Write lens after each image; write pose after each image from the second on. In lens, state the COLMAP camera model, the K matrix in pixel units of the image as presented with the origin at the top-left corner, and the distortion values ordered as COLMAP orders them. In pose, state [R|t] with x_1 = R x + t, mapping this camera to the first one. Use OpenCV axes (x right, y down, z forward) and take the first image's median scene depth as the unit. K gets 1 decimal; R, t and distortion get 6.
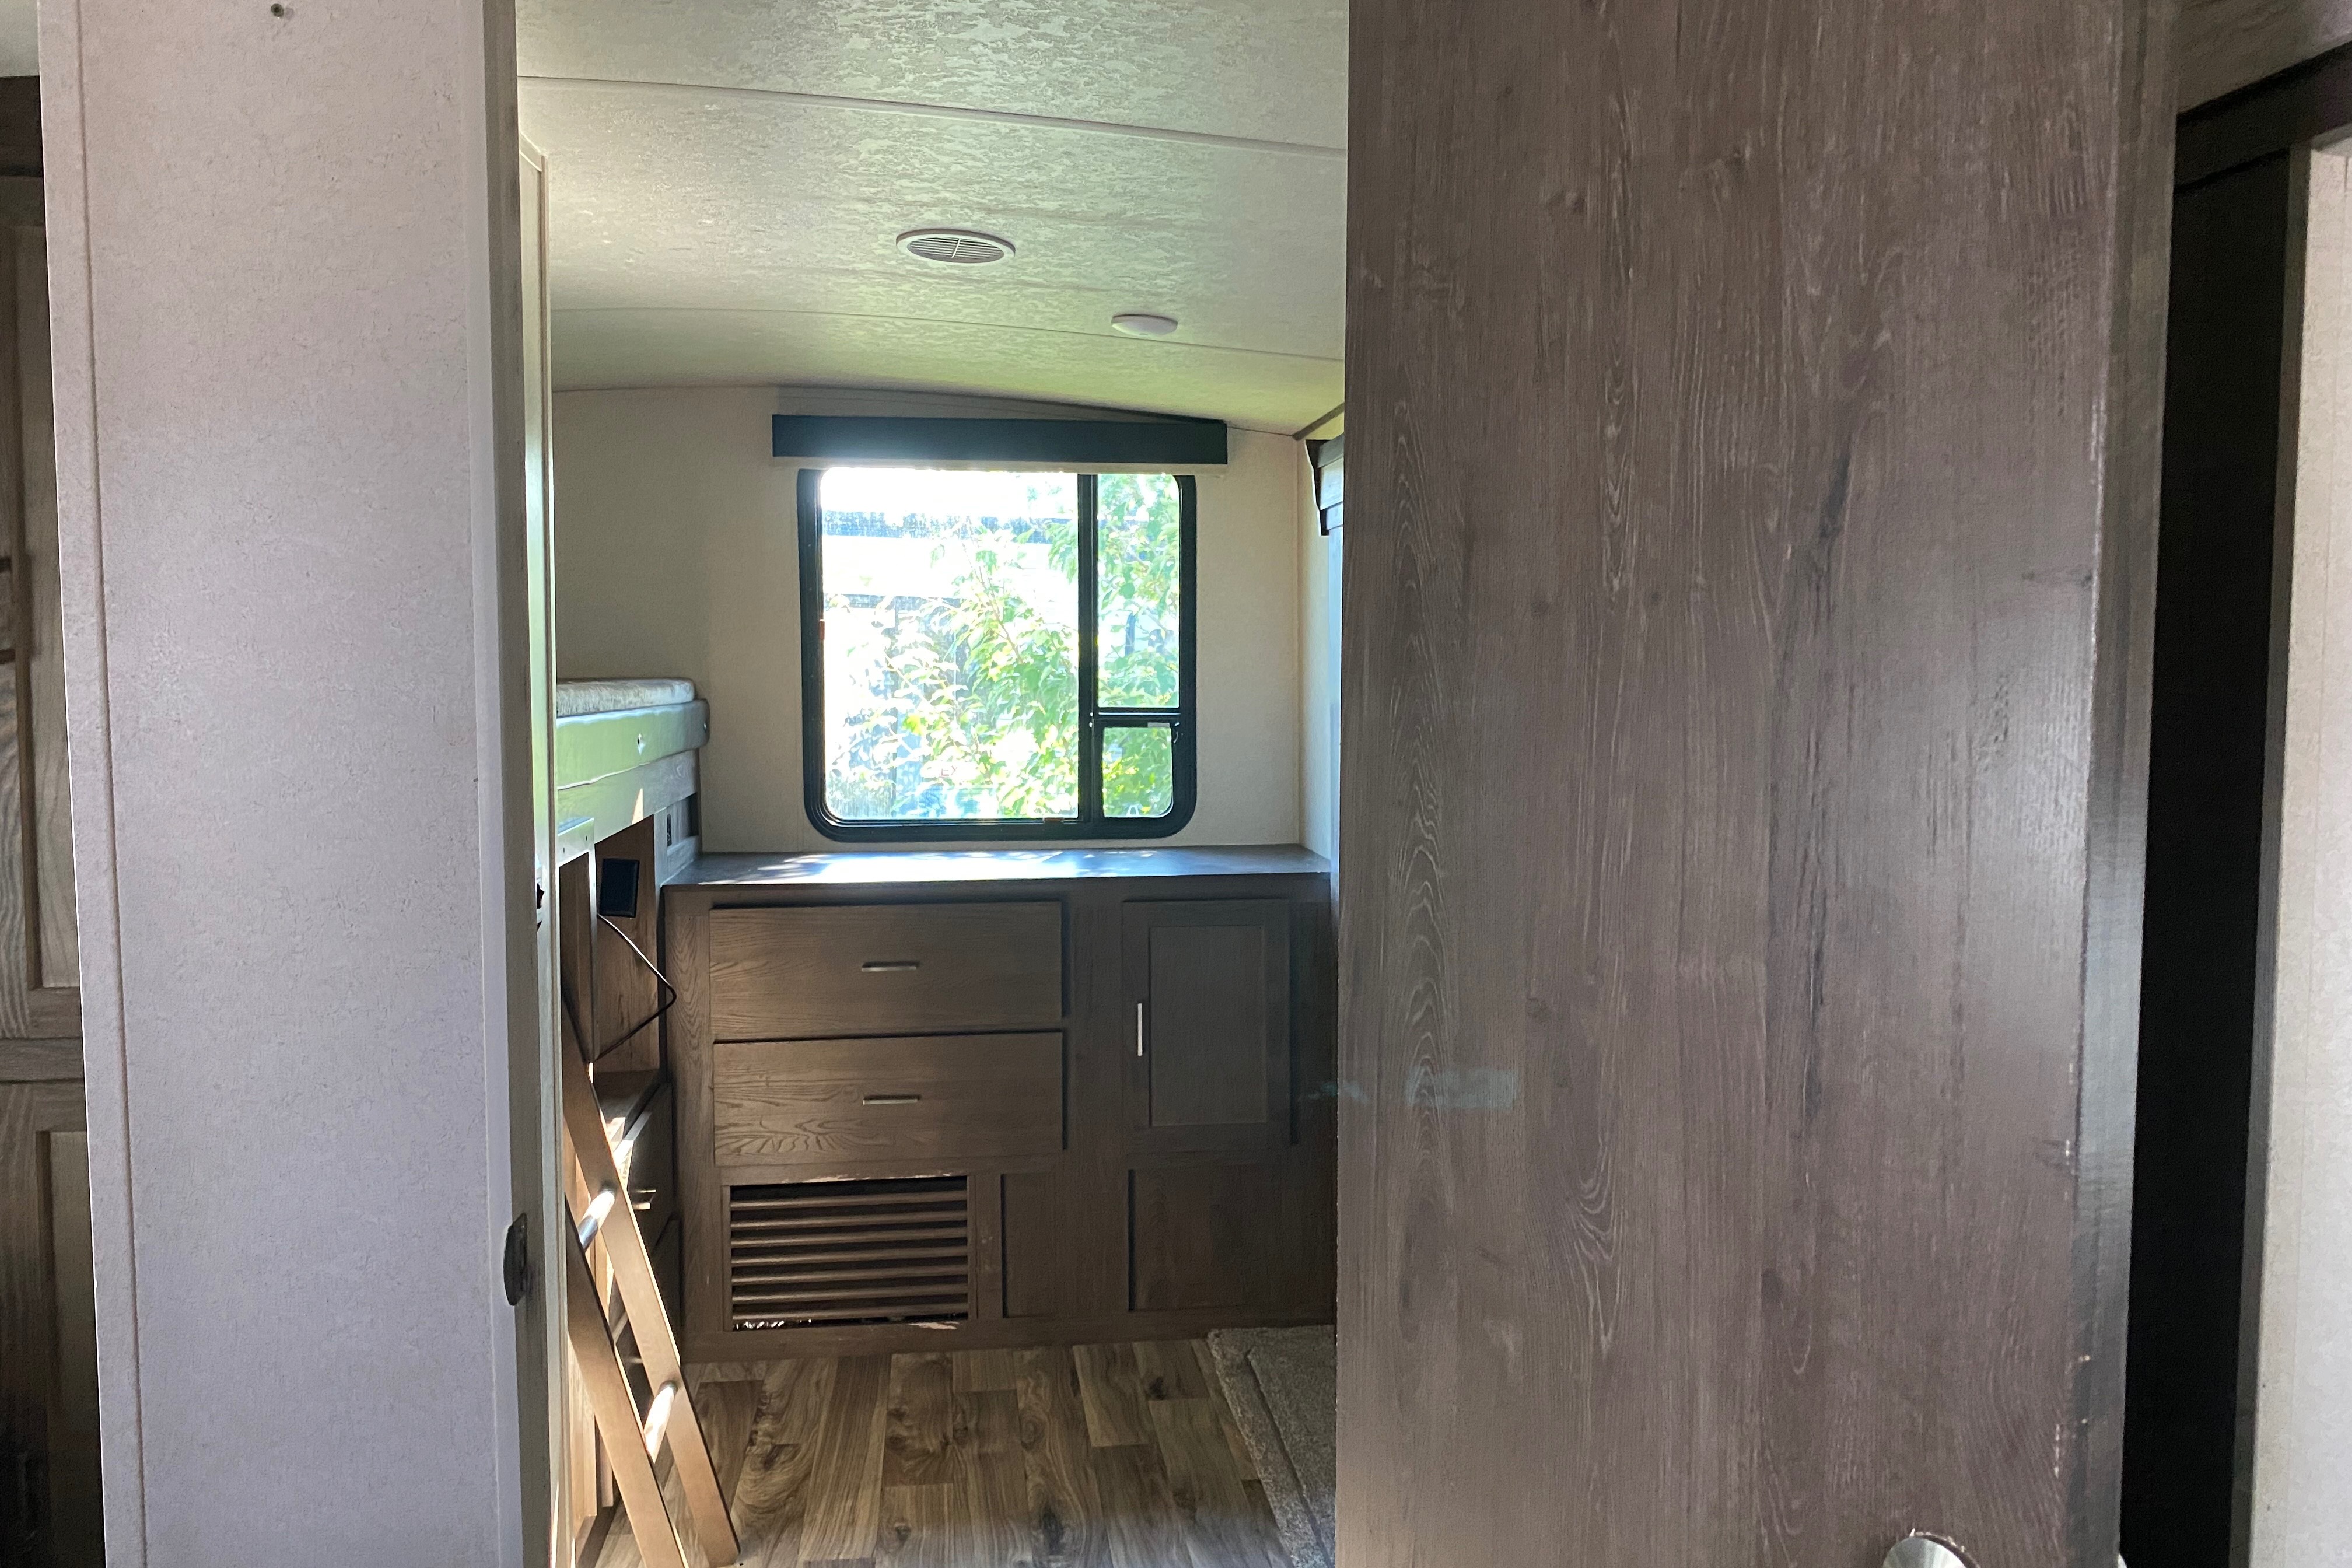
lens RADIAL K [[1798.5, 0, 1184.4], [0, 1798.5, 817.6], [0, 0, 1]] dist [0.022998, -0.037201]
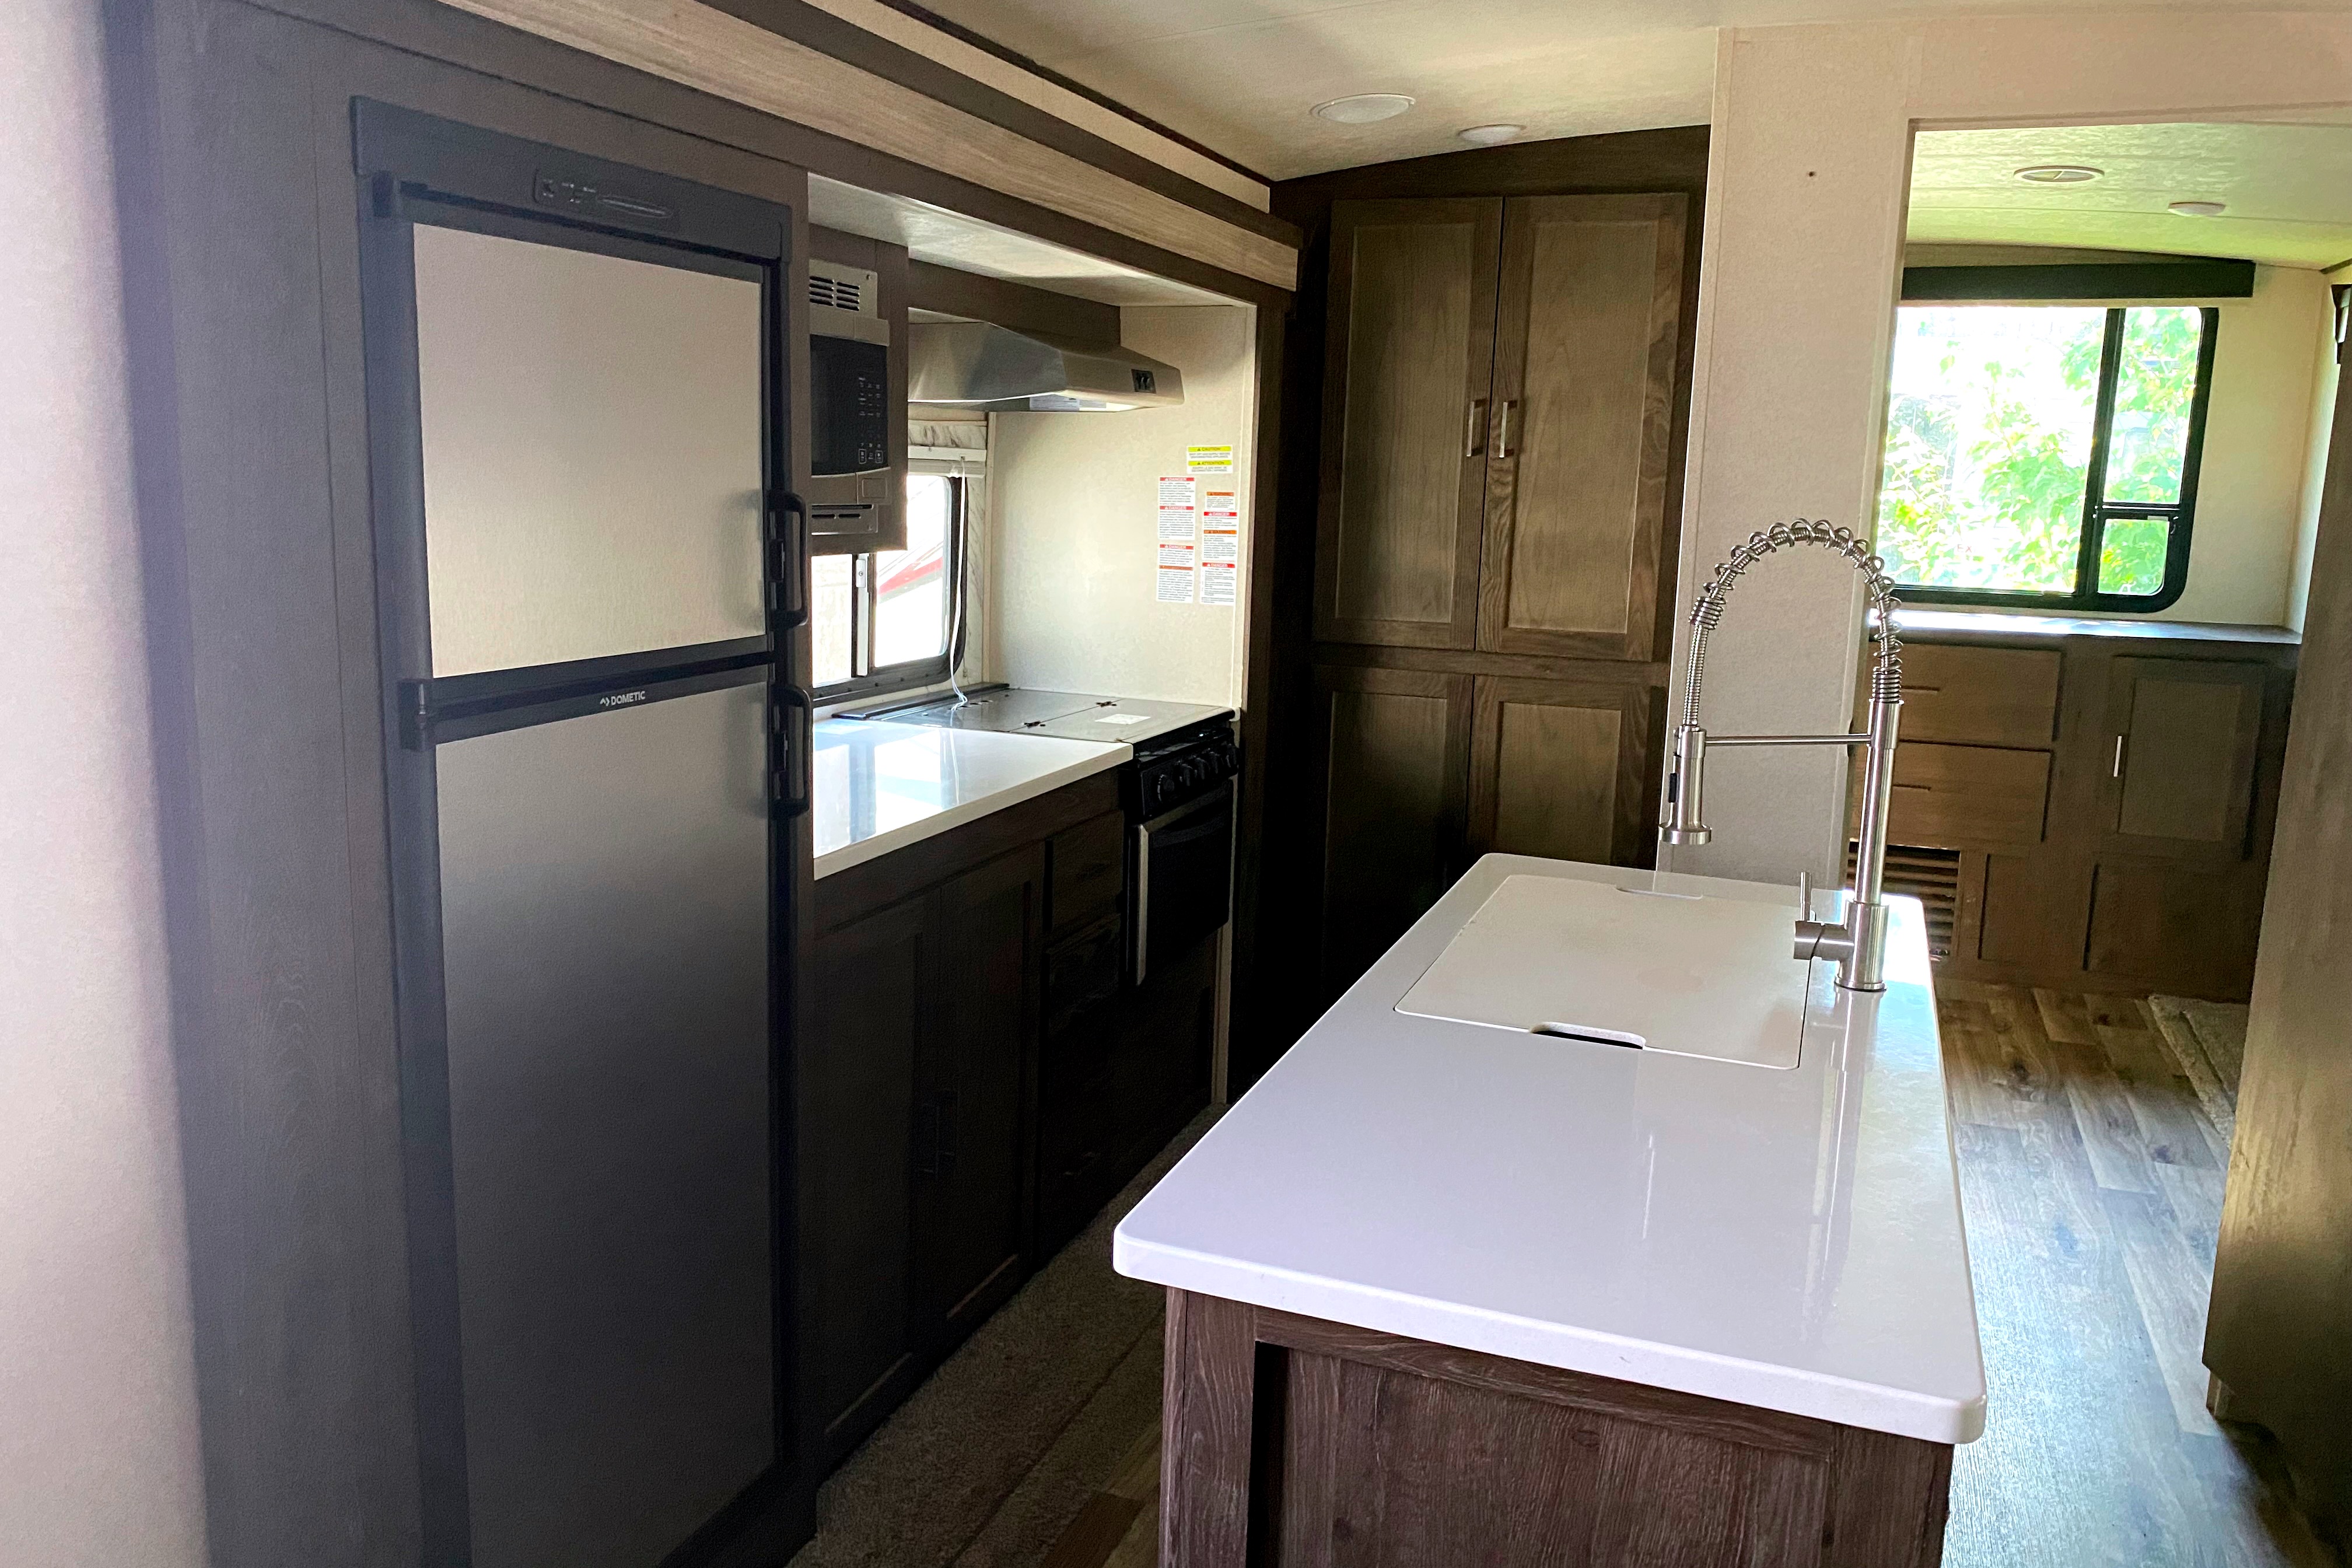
lens RADIAL K [[1784.8, 0, 1167.2], [0, 1784.8, 778.1], [0, 0, 1]] dist [-0.006511, 0.004489]
pose [[0.878610, 0.106375, -0.465541, -0.026621], [-0.060657, 0.991838, 0.112155, 0.031474], [0.473672, -0.070302, 0.877891, -0.430962]]
